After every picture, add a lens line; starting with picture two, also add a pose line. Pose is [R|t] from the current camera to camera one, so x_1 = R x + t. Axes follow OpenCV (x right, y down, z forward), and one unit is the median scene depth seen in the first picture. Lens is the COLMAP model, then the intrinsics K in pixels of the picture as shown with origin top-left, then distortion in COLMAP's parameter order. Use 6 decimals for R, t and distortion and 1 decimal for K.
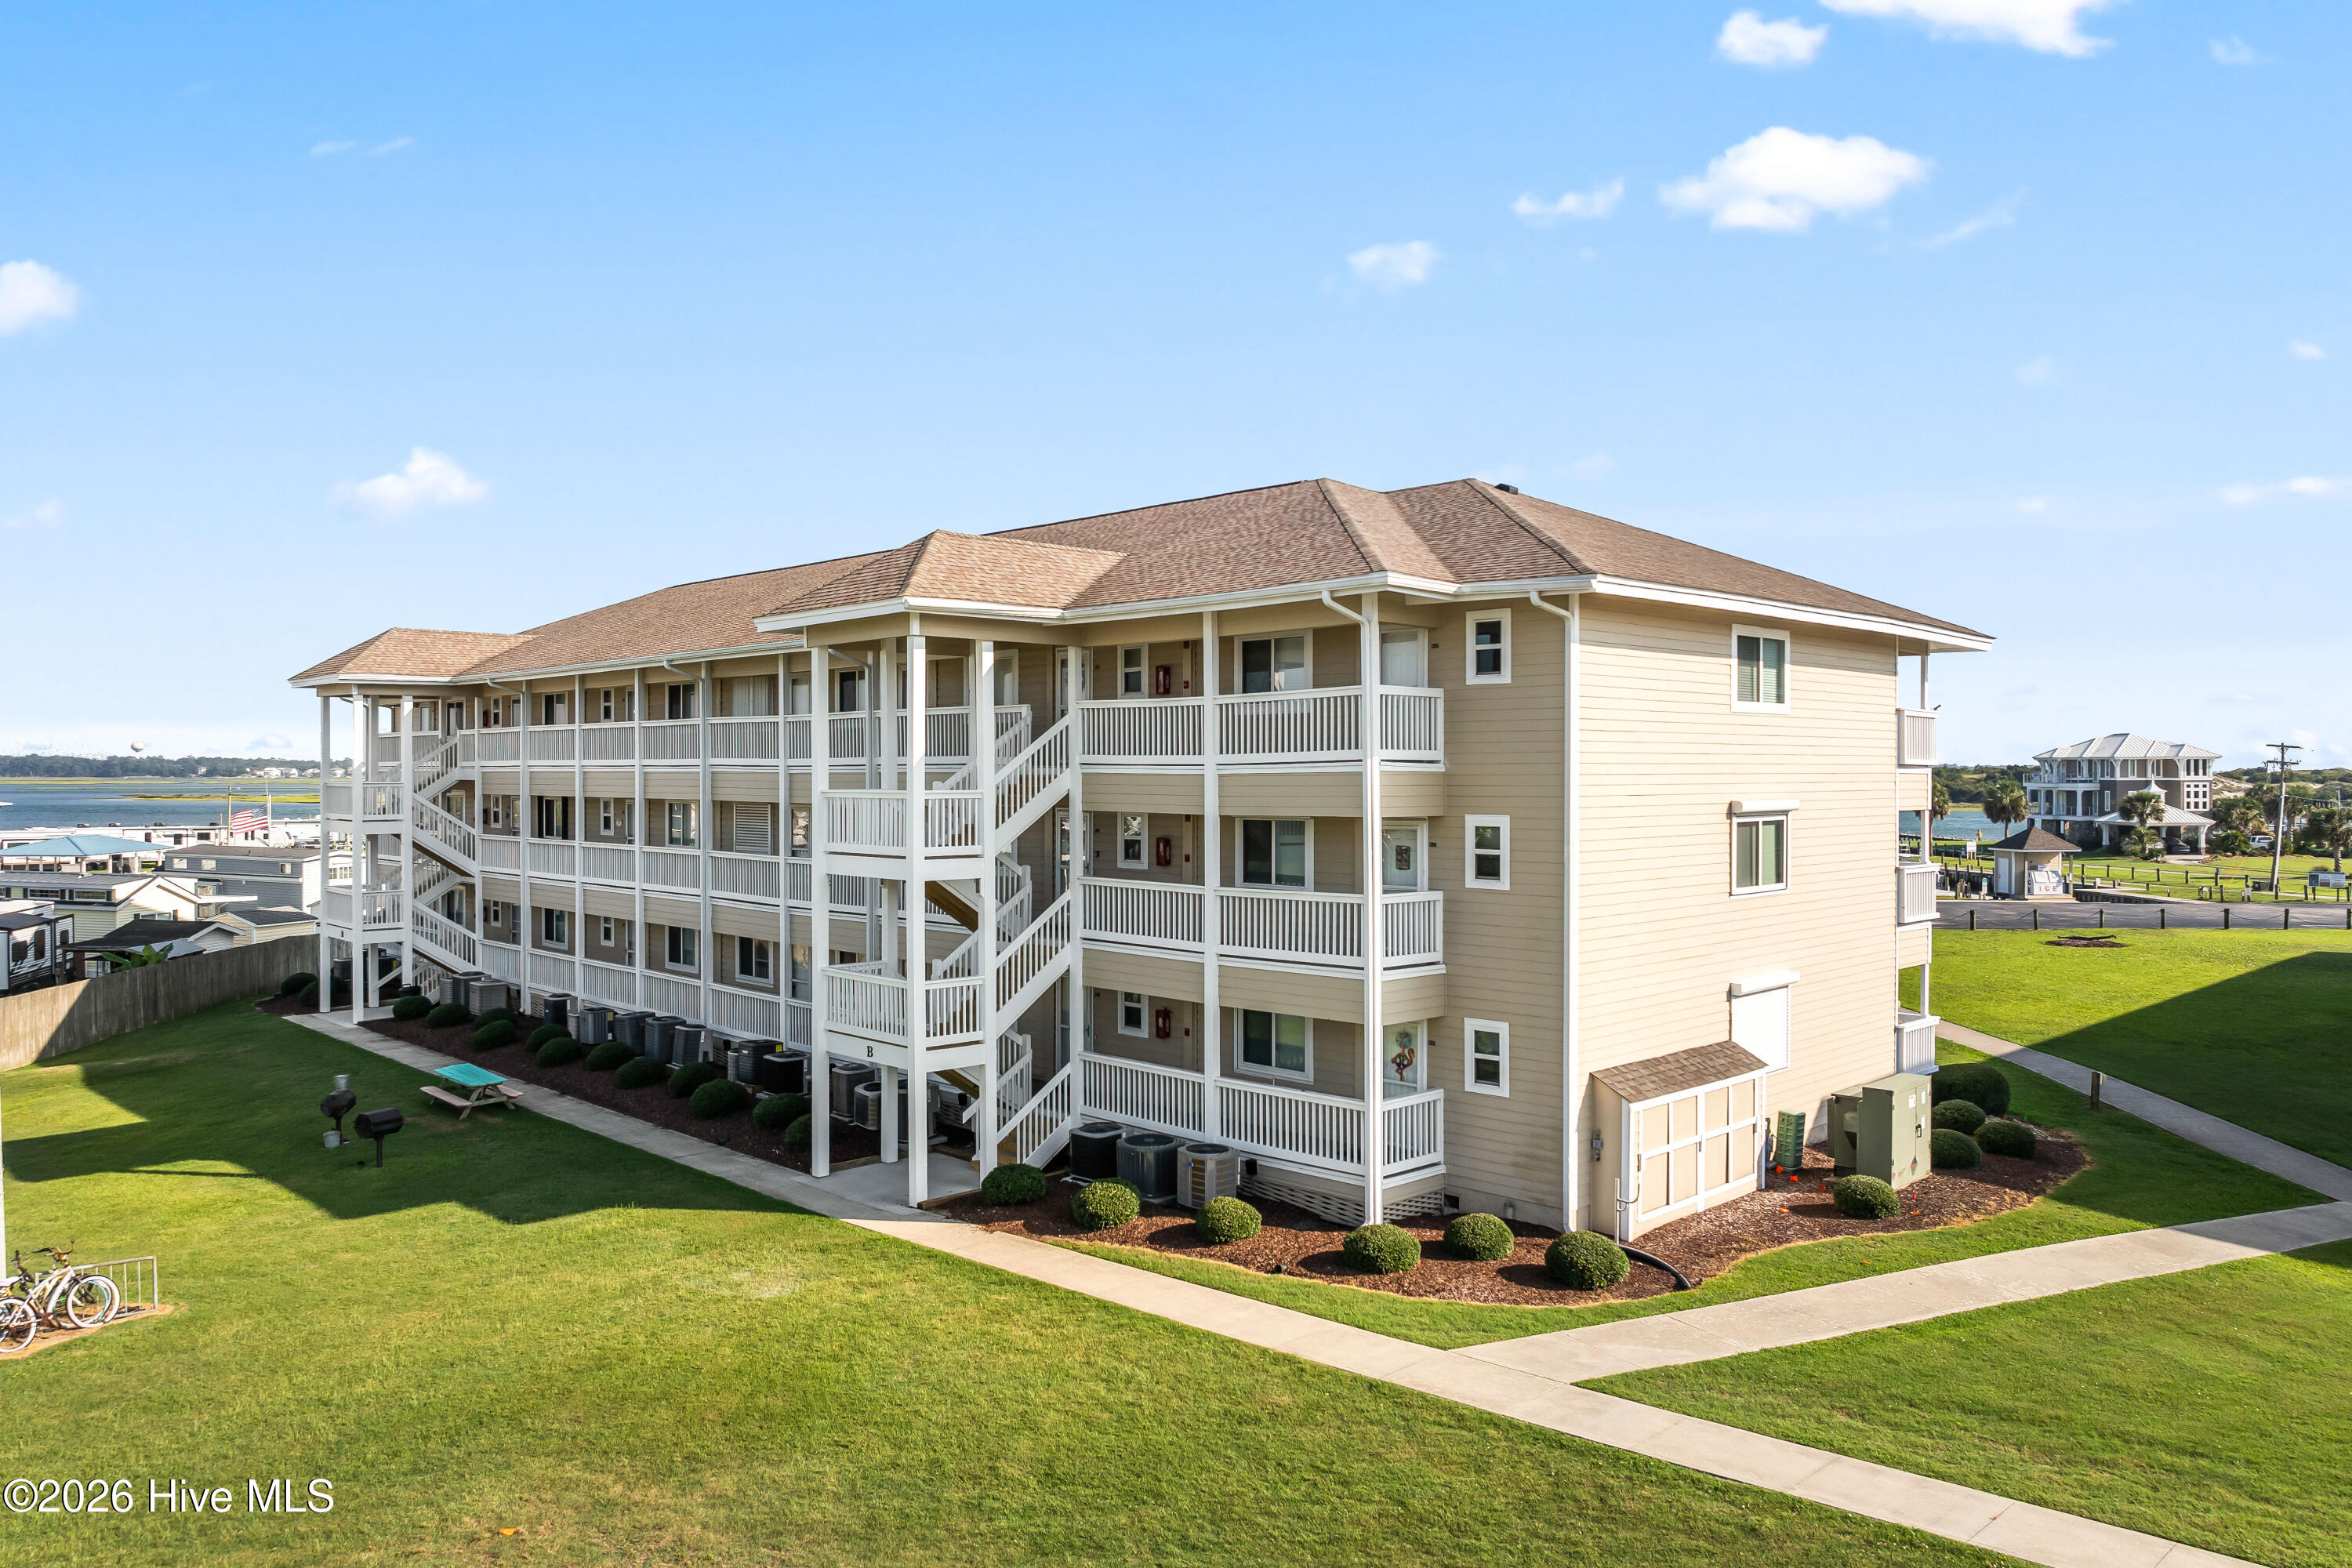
lens RADIAL K [[1656.8, 0, 1217.8], [0, 1656.8, 774.3], [0, 0, 1]] dist [-0.049567, 0.010543]
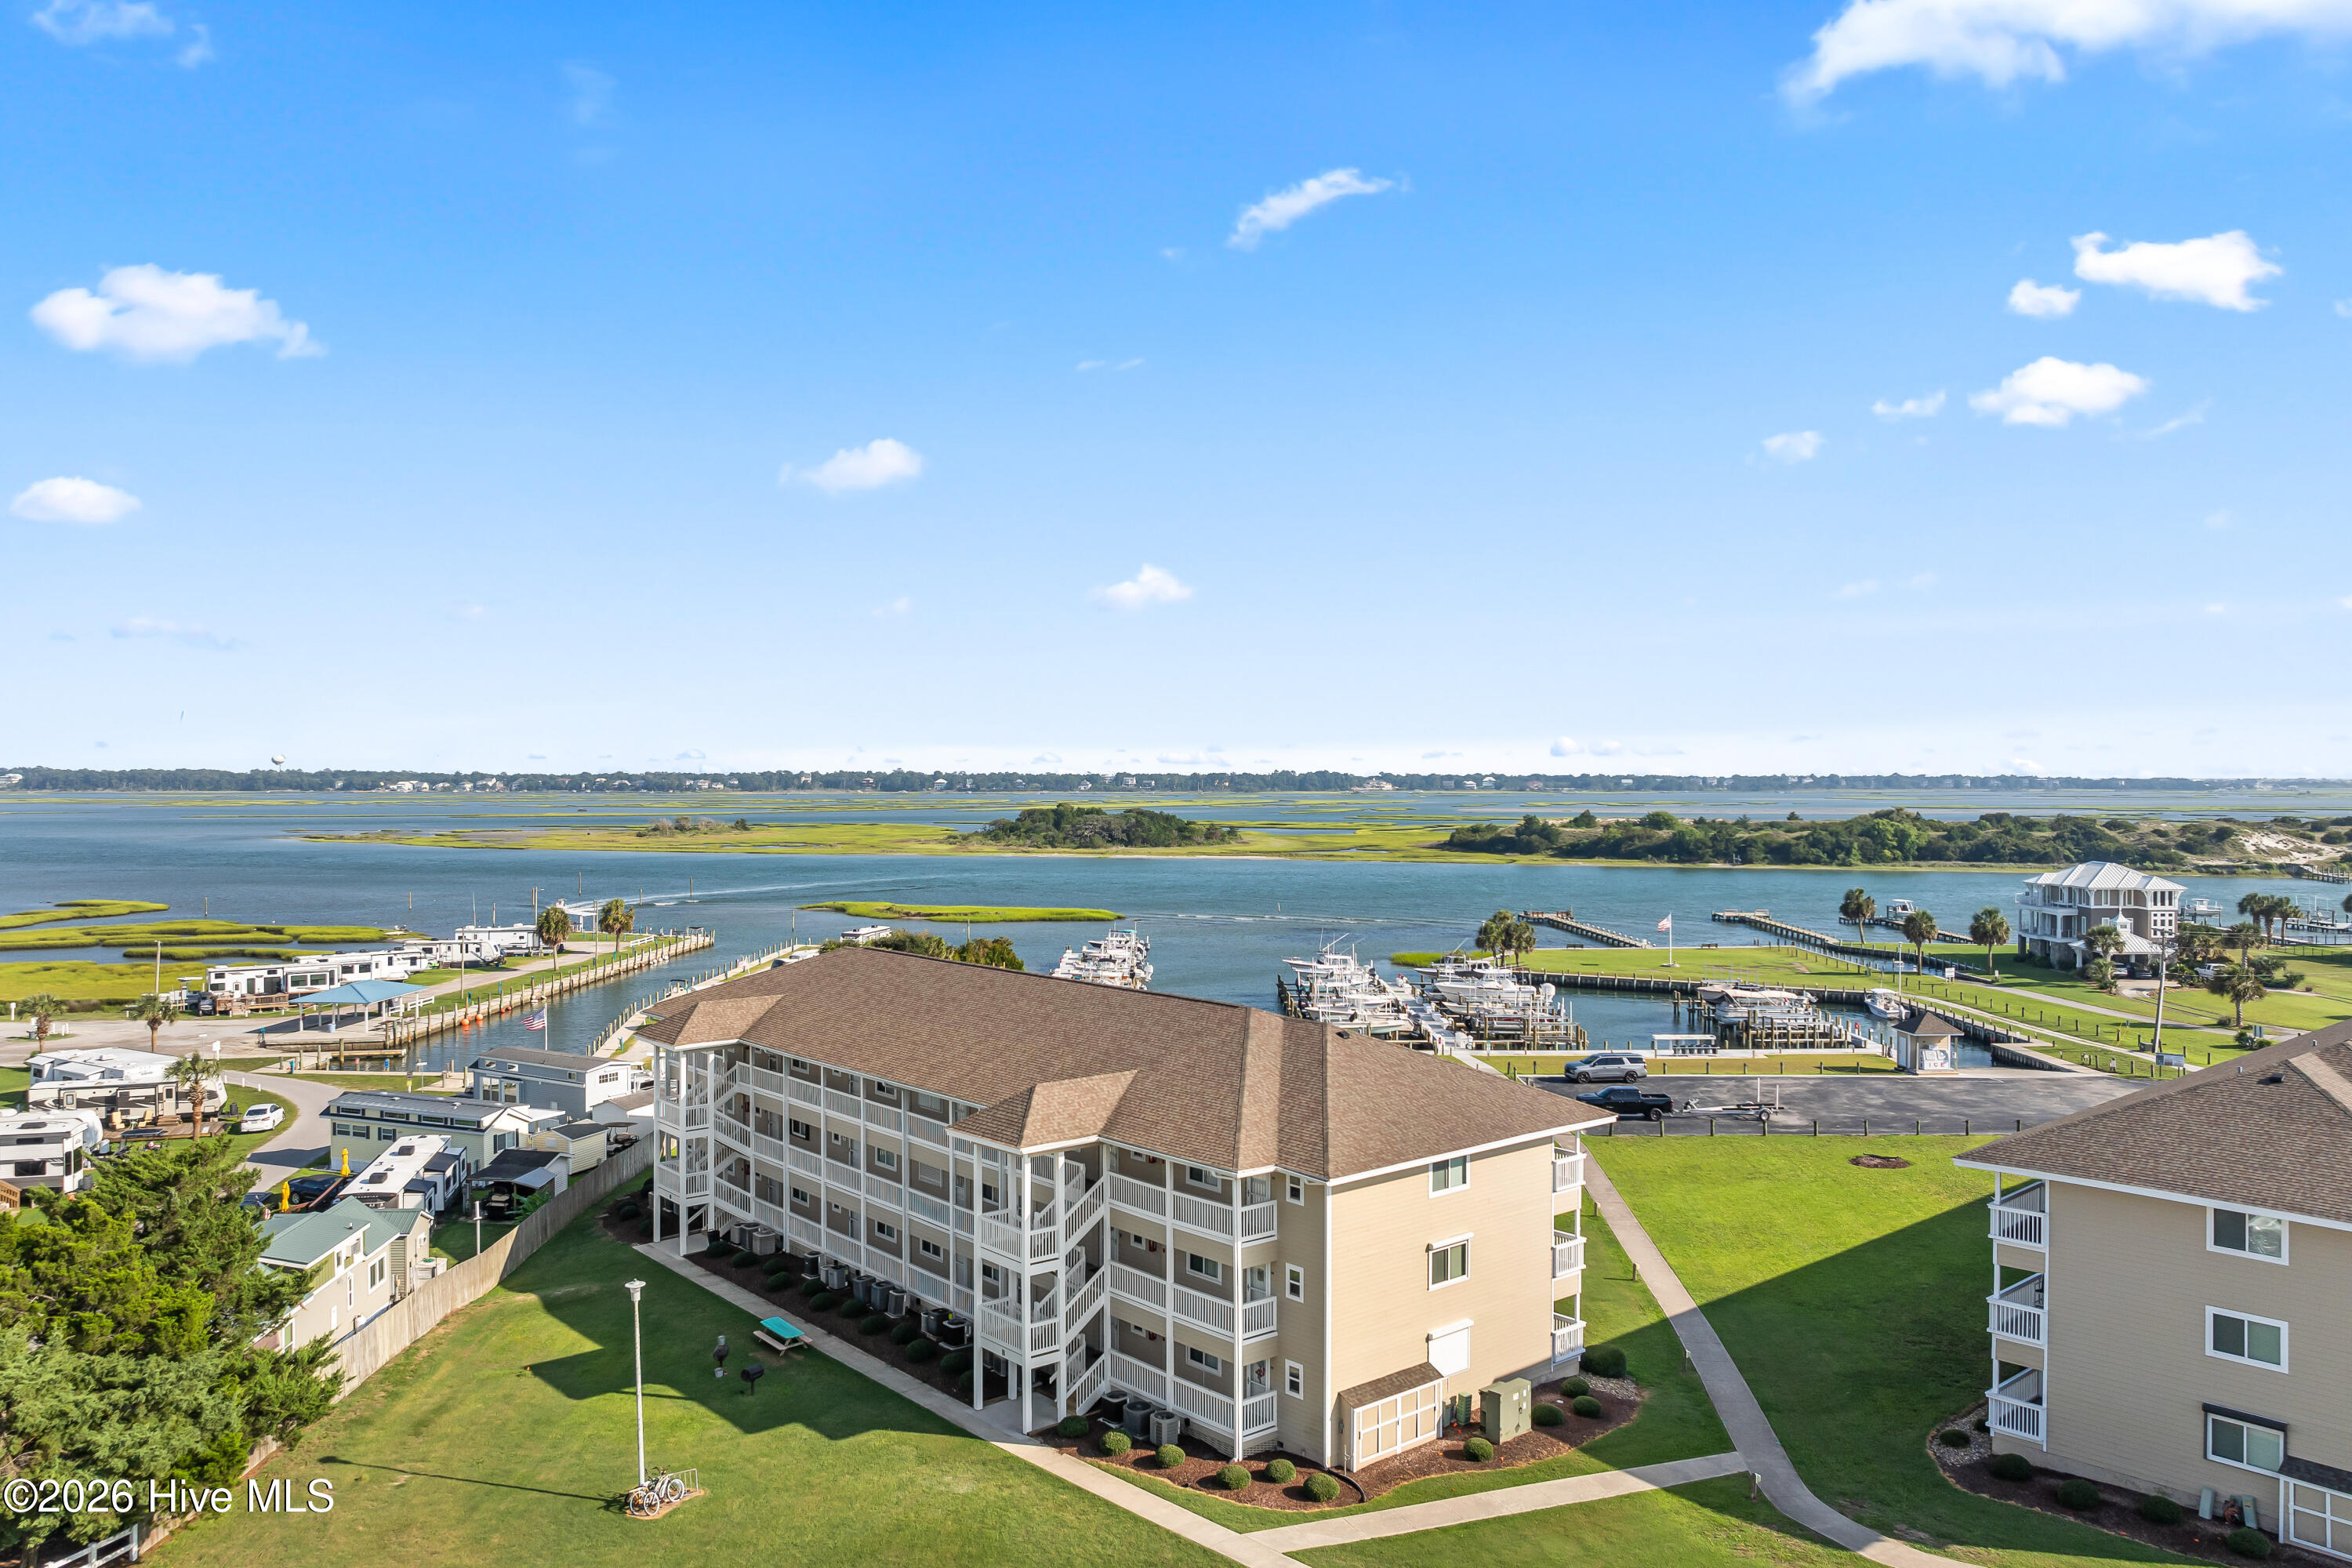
lens RADIAL K [[1656.8, 0, 1220.9], [0, 1656.8, 777.7], [0, 0, 1]] dist [-0.049567, 0.010543]
pose [[0.998102, 0.001683, -0.061555, 0.177901], [-0.001972, 0.999987, -0.004629, -0.529319], [0.061546, 0.004741, 0.998093, -1.000352]]
